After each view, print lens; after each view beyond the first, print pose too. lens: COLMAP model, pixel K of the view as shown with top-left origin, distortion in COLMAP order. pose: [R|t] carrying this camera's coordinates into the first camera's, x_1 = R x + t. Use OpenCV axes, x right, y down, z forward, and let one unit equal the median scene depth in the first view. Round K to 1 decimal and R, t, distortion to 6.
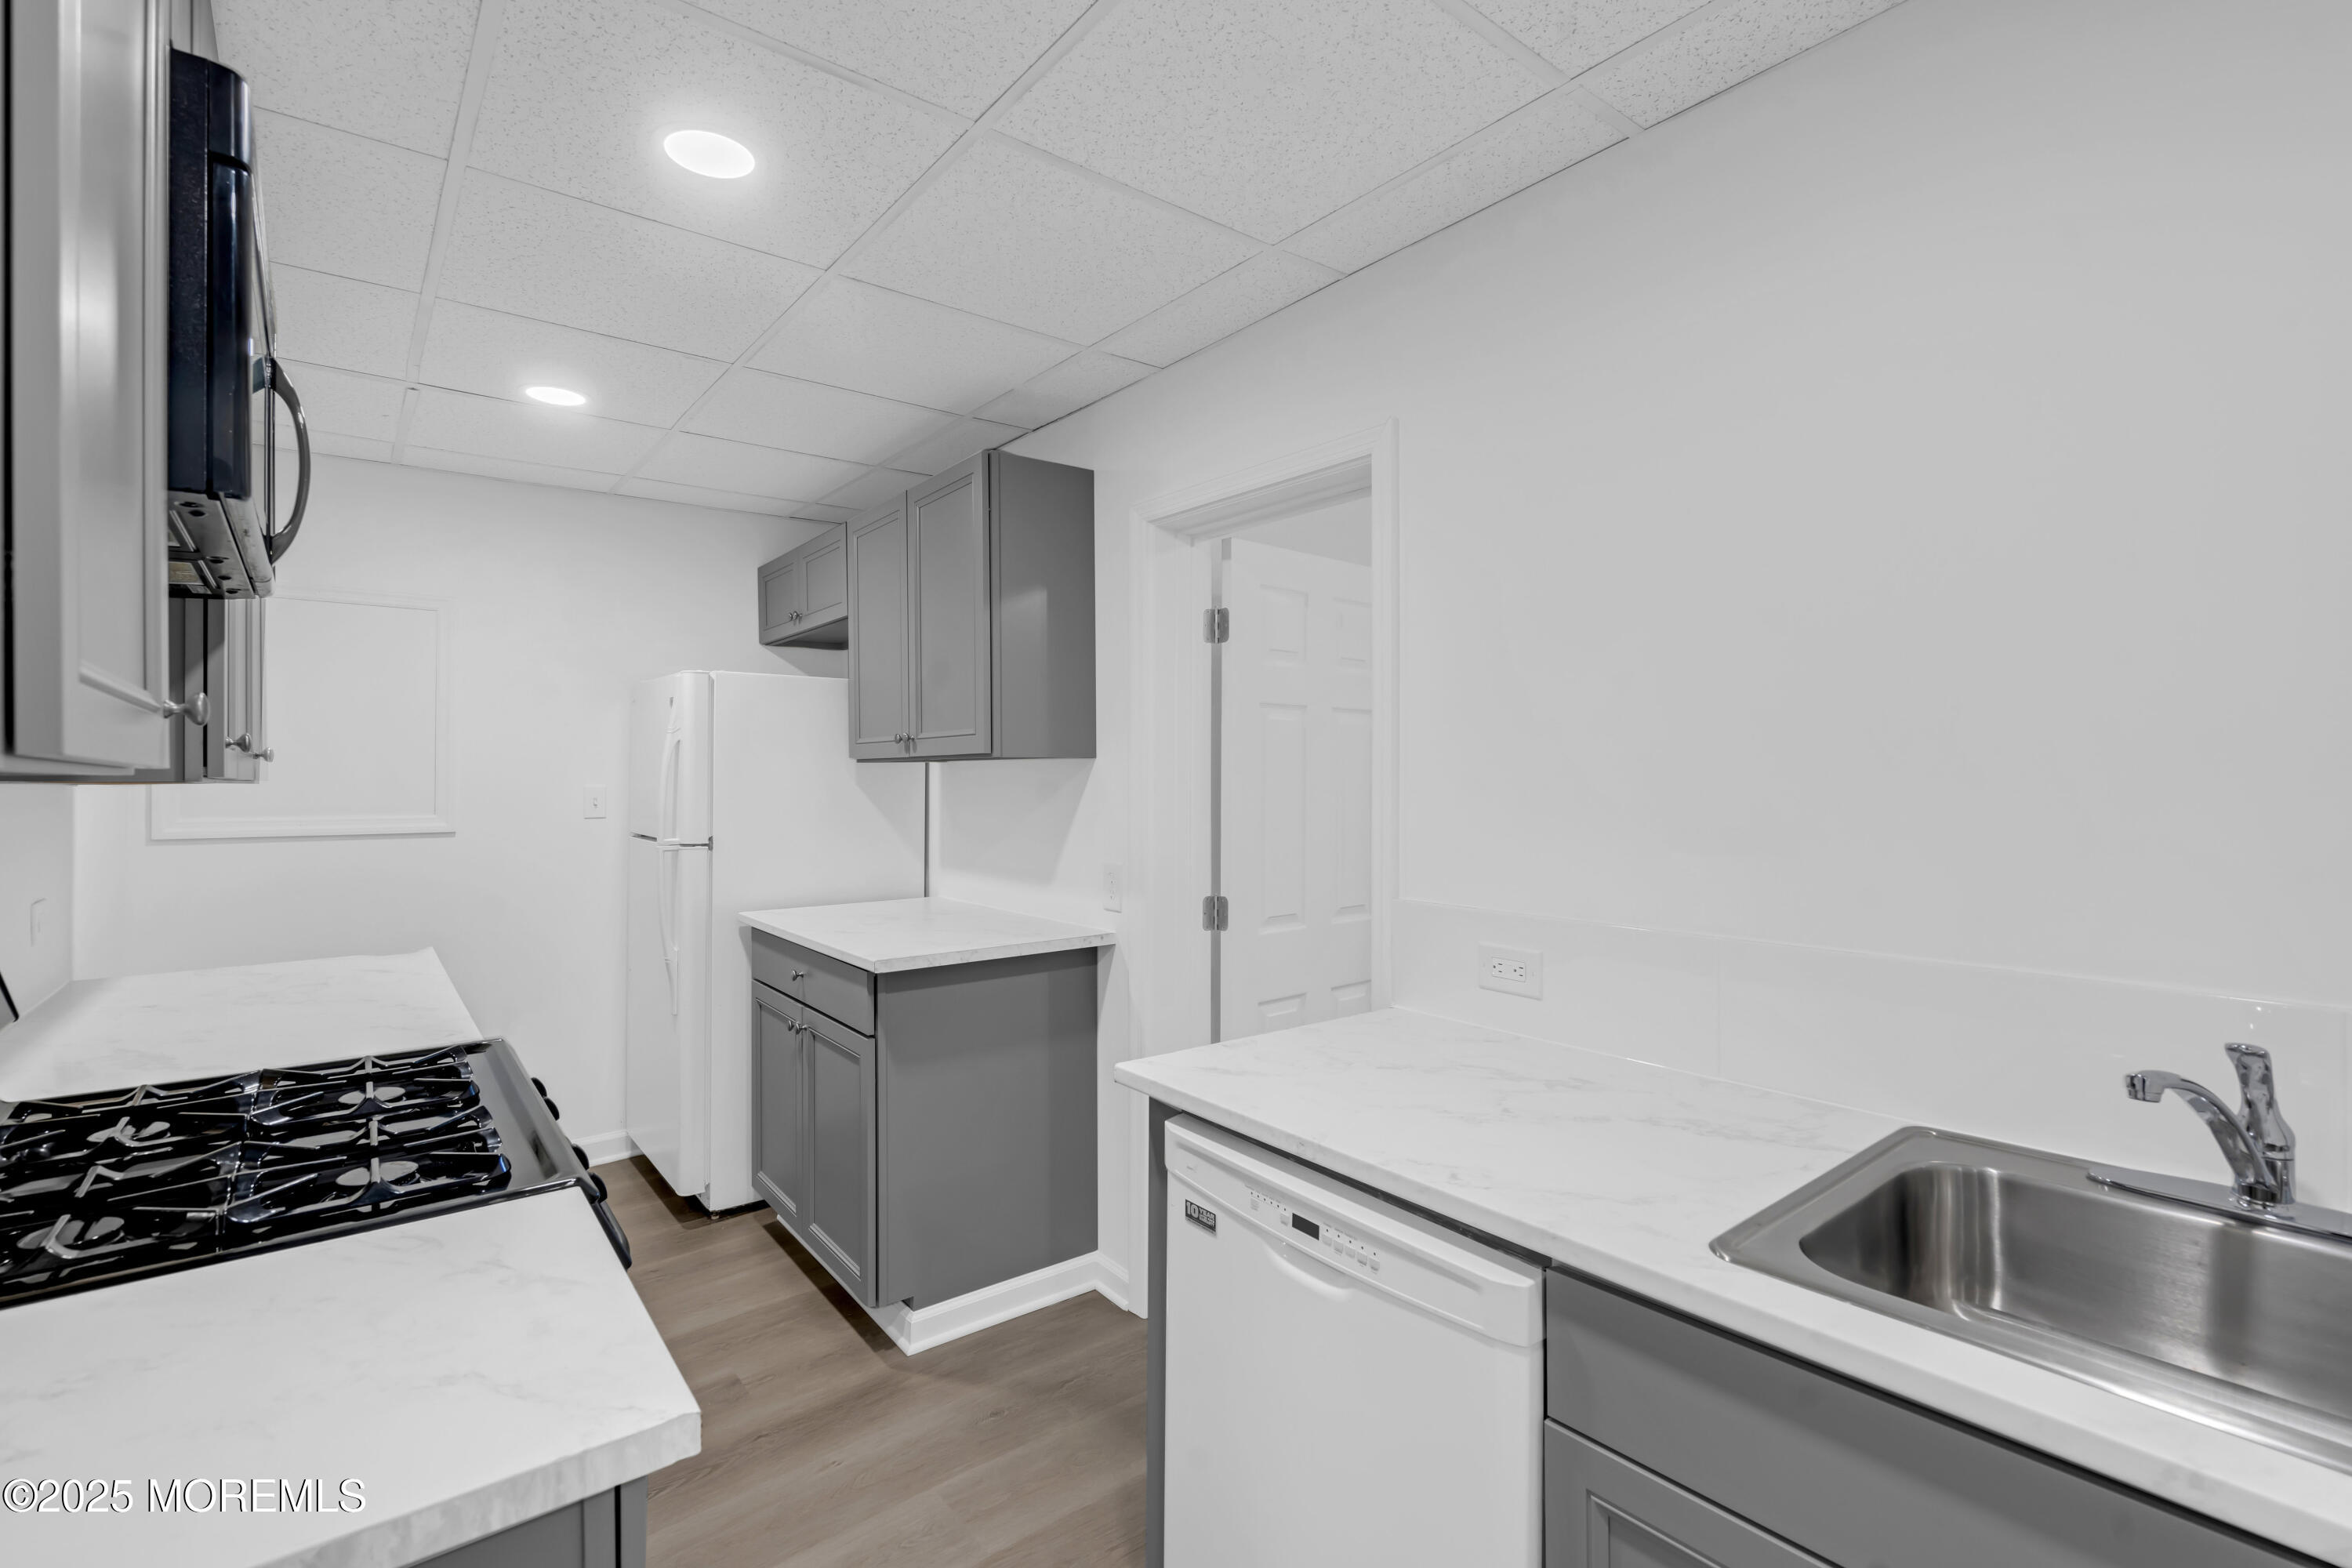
lens RADIAL K [[1071.9, 0, 1175.9], [0, 1071.9, 770.5], [0, 0, 1]] dist [-0.005967, 0.000588]
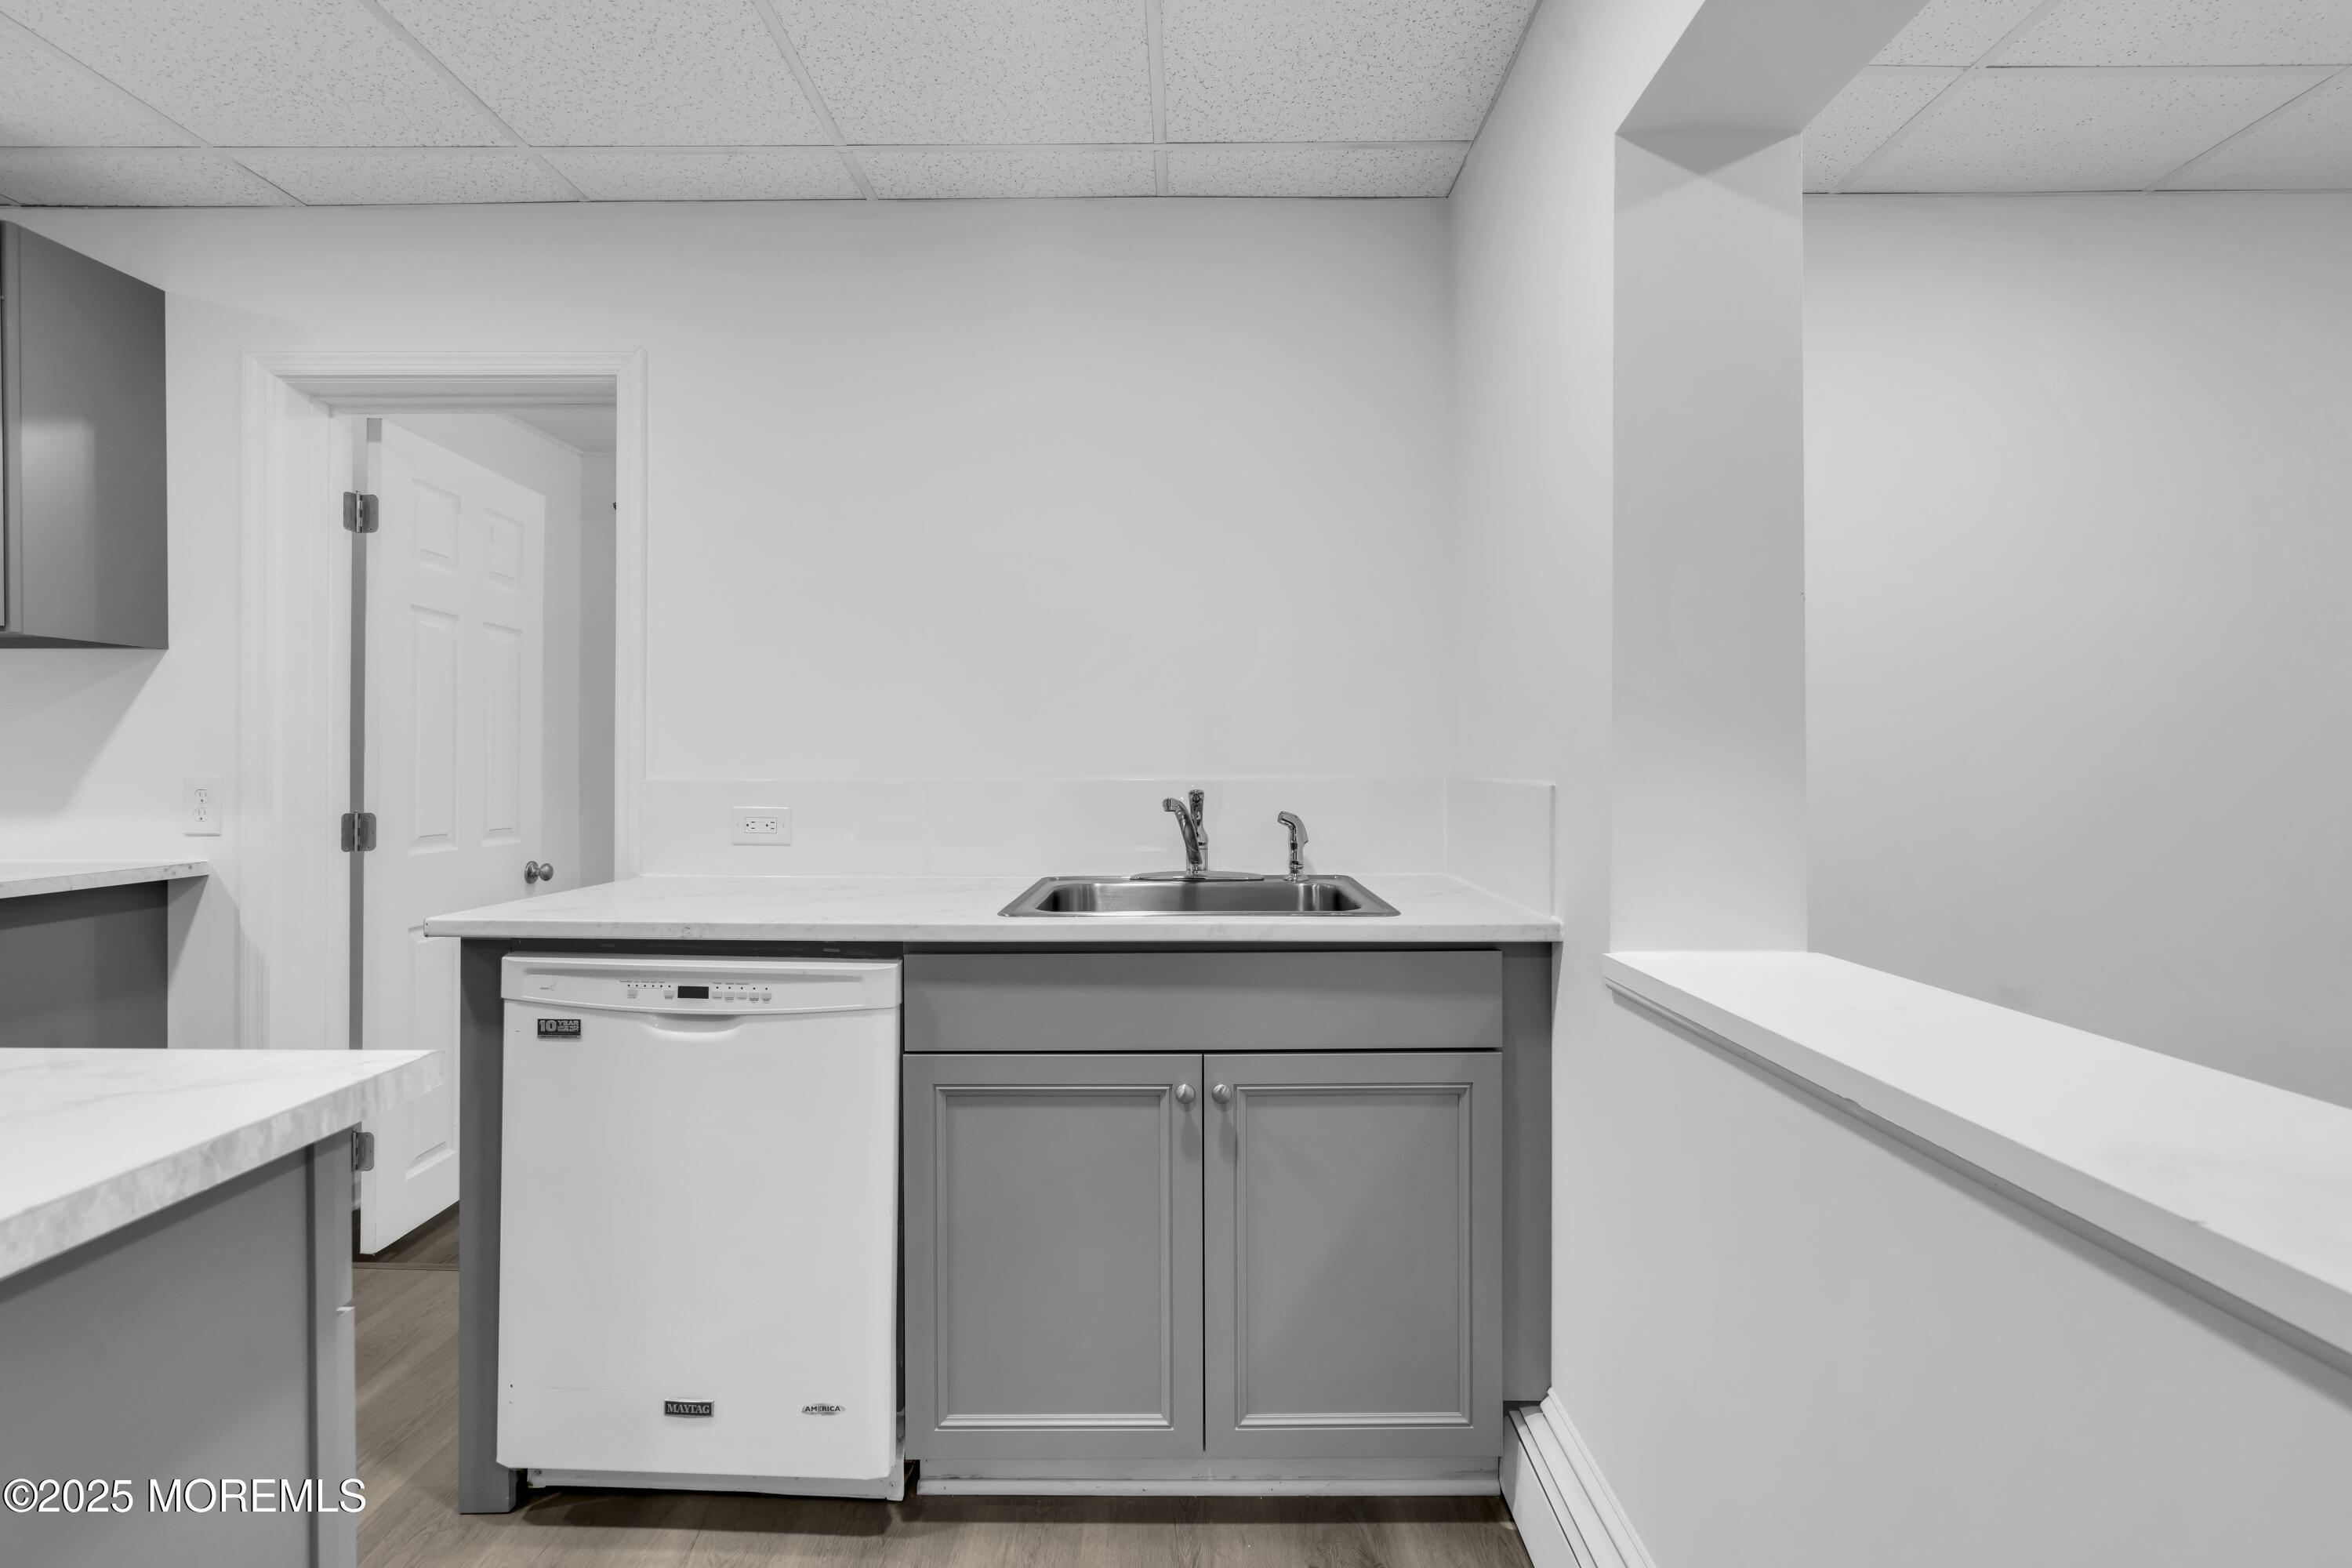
lens RADIAL K [[1071.9, 0, 1173.9], [0, 1071.9, 777.9], [0, 0, 1]] dist [-0.005967, 0.000588]
pose [[0.626090, -0.002052, 0.779748, -0.248756], [-0.004291, 0.999972, 0.006076, 0.084567], [-0.779739, -0.007150, 0.626064, -0.103272]]
